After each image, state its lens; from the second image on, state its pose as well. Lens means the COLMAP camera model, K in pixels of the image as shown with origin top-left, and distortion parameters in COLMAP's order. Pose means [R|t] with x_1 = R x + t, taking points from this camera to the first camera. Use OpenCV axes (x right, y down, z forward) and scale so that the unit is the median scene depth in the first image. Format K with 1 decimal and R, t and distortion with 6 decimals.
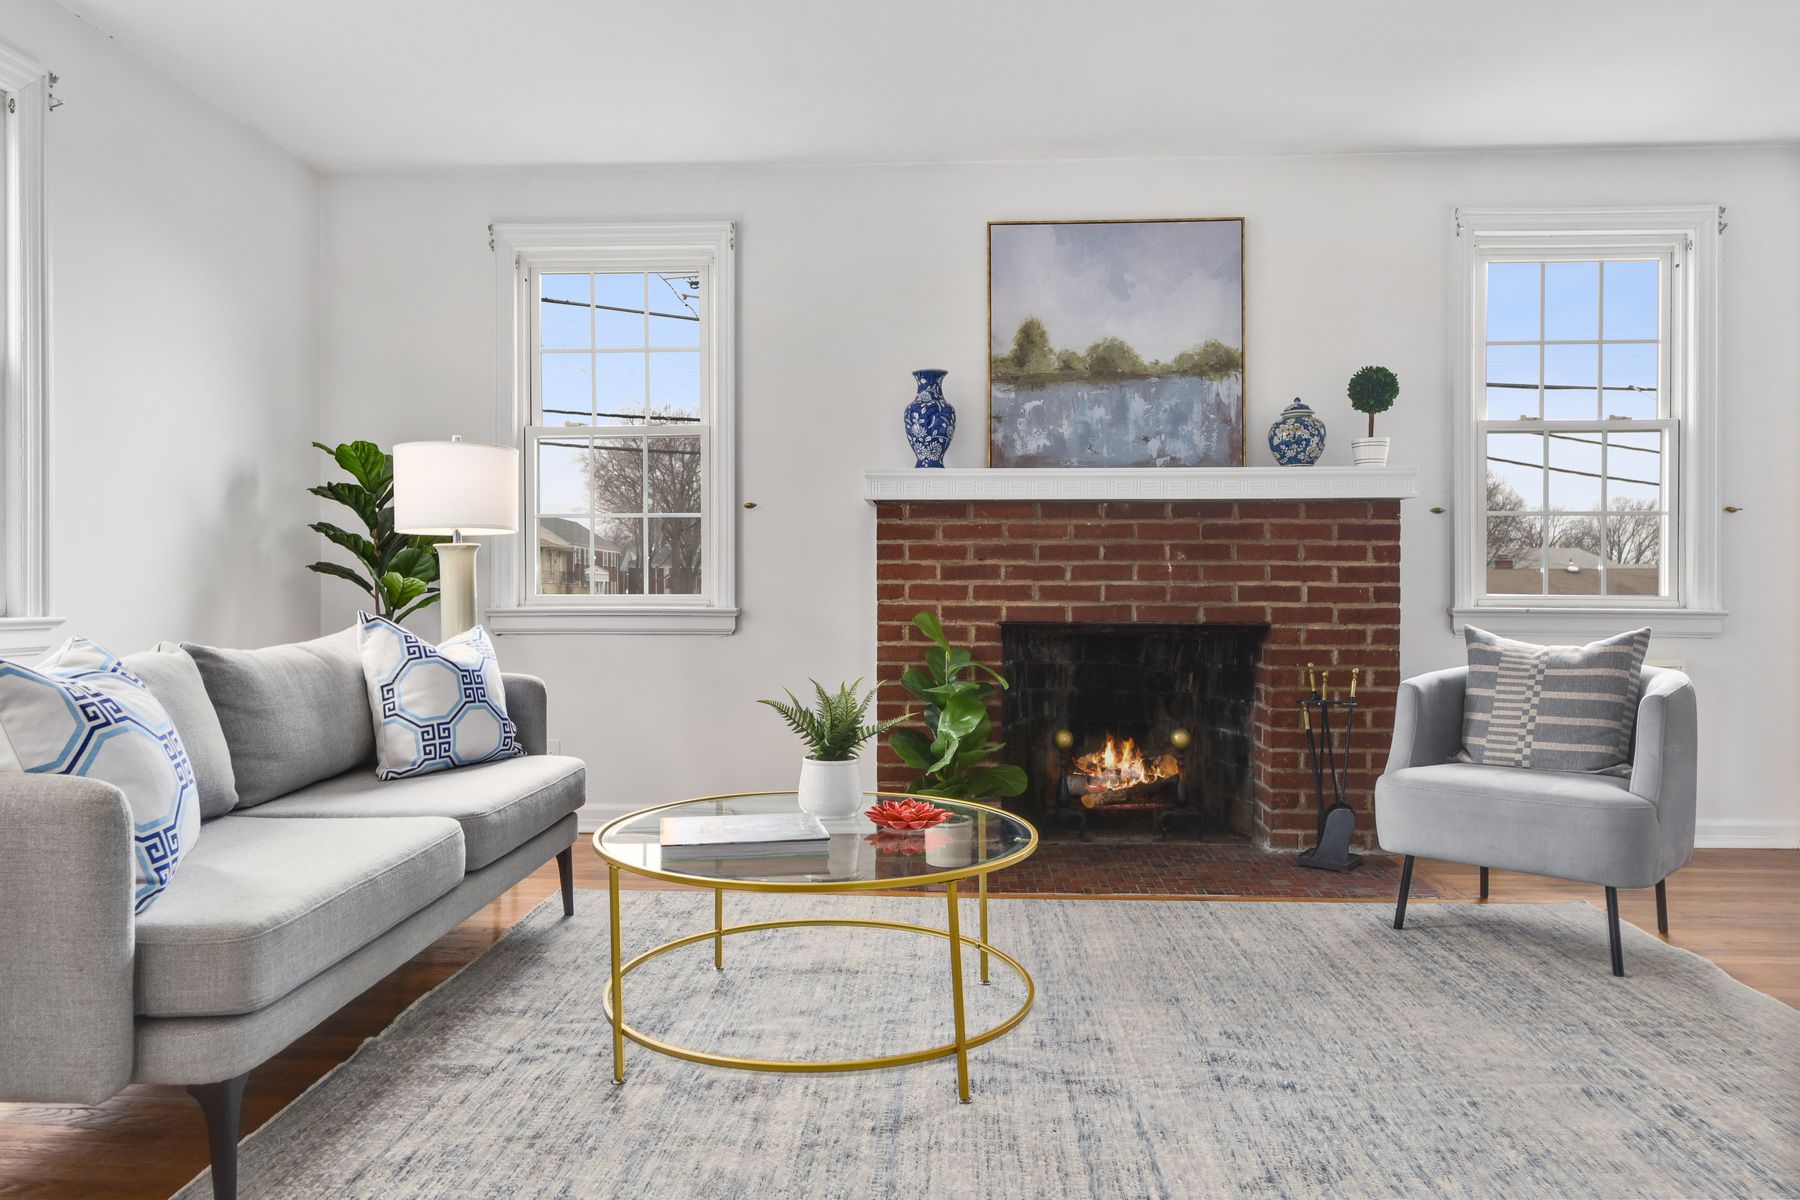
lens RADIAL K [[1160.1, 0, 899.7], [0, 1160.1, 597.8], [0, 0, 1]] dist [0.006348, 0.000379]
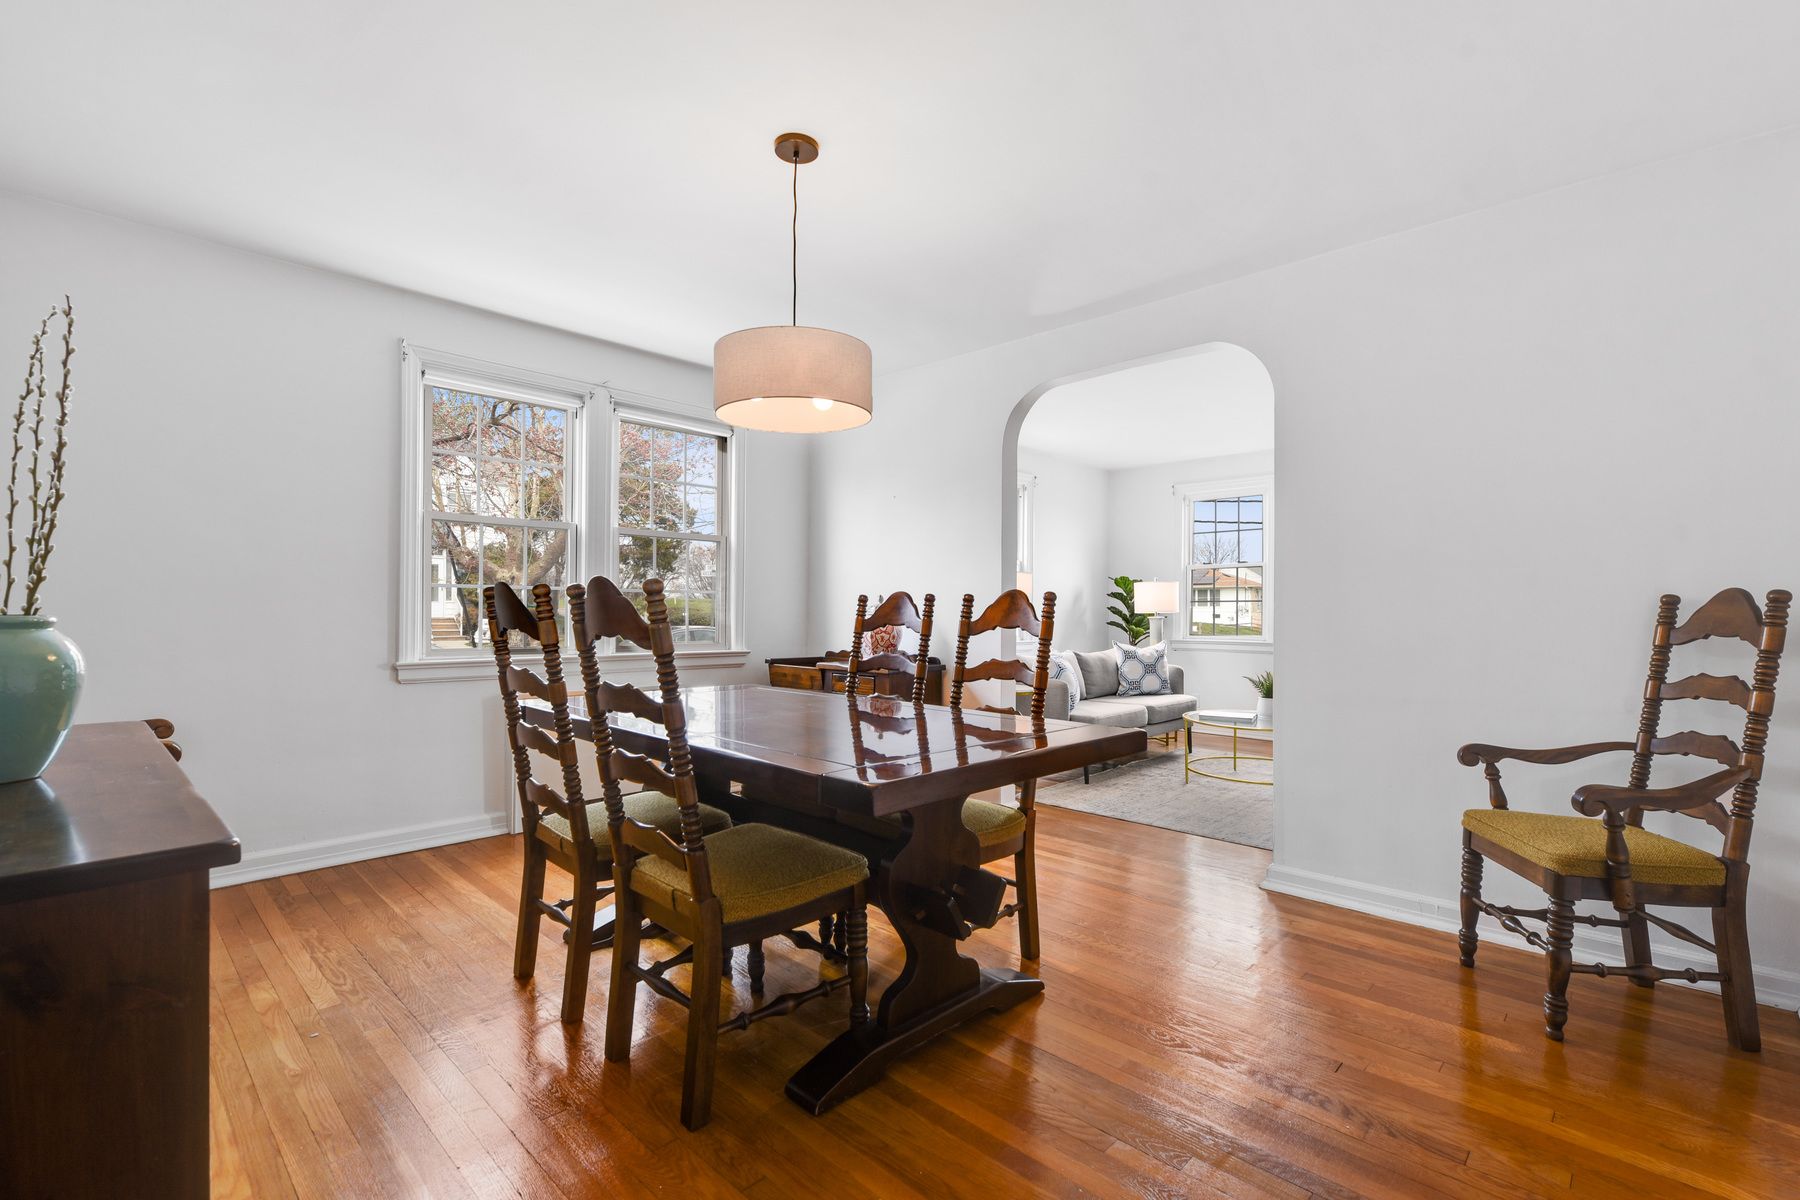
lens RADIAL K [[806.6, 0, 902.3], [0, 806.6, 606.8], [0, 0, 1]] dist [-0.001519, -0.000085]
pose [[0.751985, -0.004515, -0.659164, 0.389636], [-0.006638, 0.999874, -0.014422, -0.036616], [0.659146, 0.015221, 0.751861, -0.757330]]
